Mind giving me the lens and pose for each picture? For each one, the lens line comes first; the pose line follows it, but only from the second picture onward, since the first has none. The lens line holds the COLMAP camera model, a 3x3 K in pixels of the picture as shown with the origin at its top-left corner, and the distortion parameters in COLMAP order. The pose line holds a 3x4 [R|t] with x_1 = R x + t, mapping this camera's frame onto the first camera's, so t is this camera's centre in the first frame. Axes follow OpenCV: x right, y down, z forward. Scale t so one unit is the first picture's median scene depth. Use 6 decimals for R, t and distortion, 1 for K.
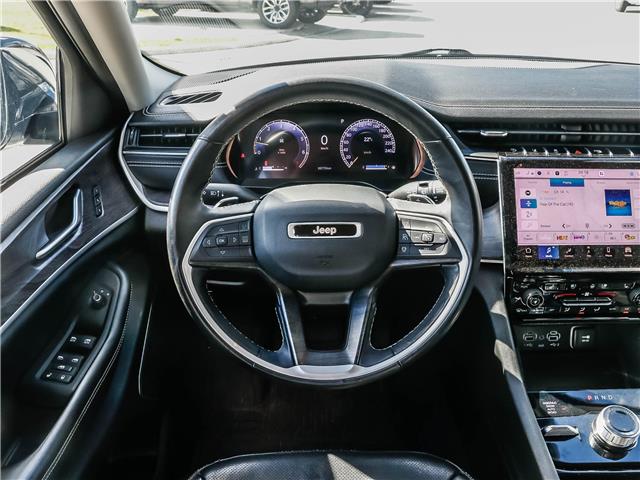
lens RADIAL K [[674.7, 0, 320.0], [0, 674.7, 240.0], [0, 0, 1]] dist [-0.017941, -0.022708]
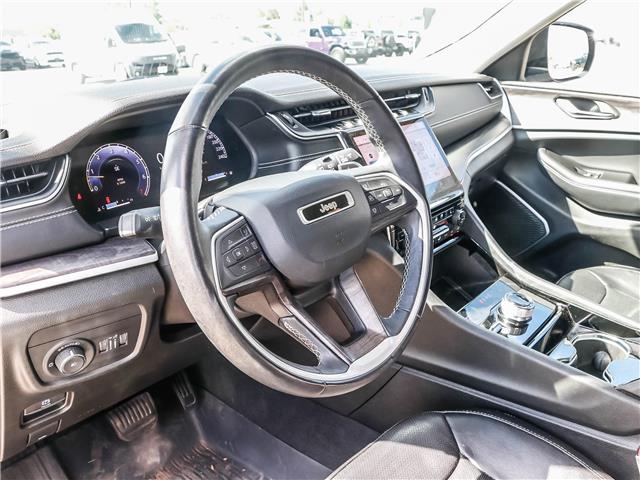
lens RADIAL K [[674.7, 0, 320.0], [0, 674.7, 240.0], [0, 0, 1]] dist [-0.017941, -0.022708]
pose [[0.626040, -0.259494, 0.735349, -0.631745], [0.363446, 0.931416, 0.019263, 0.005507], [-0.689914, 0.255200, 0.677415, 0.381650]]
